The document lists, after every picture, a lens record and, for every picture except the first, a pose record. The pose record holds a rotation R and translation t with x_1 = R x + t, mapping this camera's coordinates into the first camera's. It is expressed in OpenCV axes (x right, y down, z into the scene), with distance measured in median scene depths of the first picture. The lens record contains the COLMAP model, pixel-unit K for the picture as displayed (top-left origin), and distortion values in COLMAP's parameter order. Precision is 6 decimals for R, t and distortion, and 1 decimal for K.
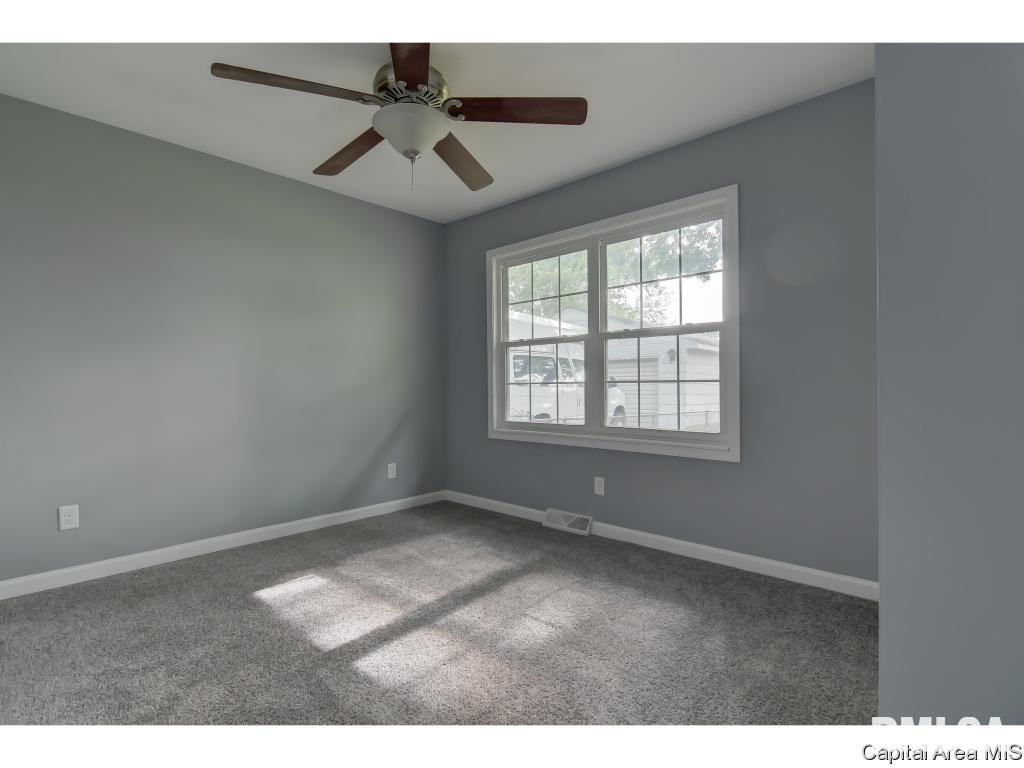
lens RADIAL K [[490.4, 0, 495.2], [0, 490.4, 378.9], [0, 0, 1]] dist [-0.001514, -0.005037]
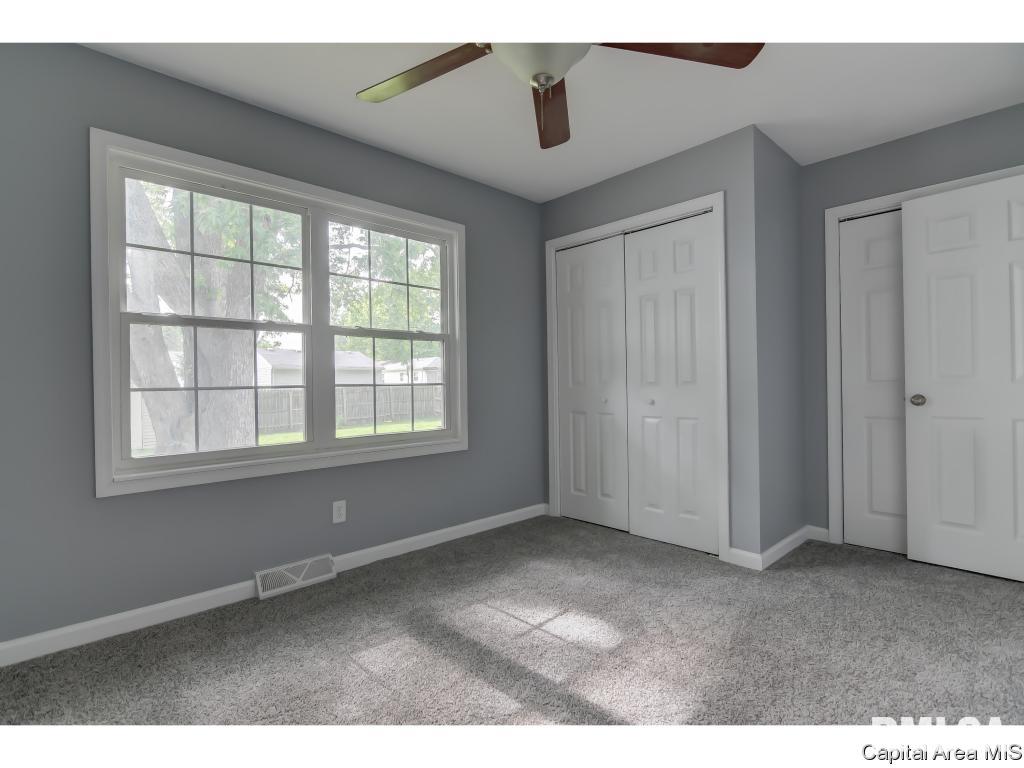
lens RADIAL K [[490.4, 0, 512.0], [0, 490.4, 386.1], [0, 0, 1]] dist [-0.001514, -0.005037]
pose [[0.052726, 0.008105, 0.998576, -0.583393], [0.012048, 0.999889, -0.008751, 0.018003], [-0.998536, 0.012493, 0.052622, 0.649366]]
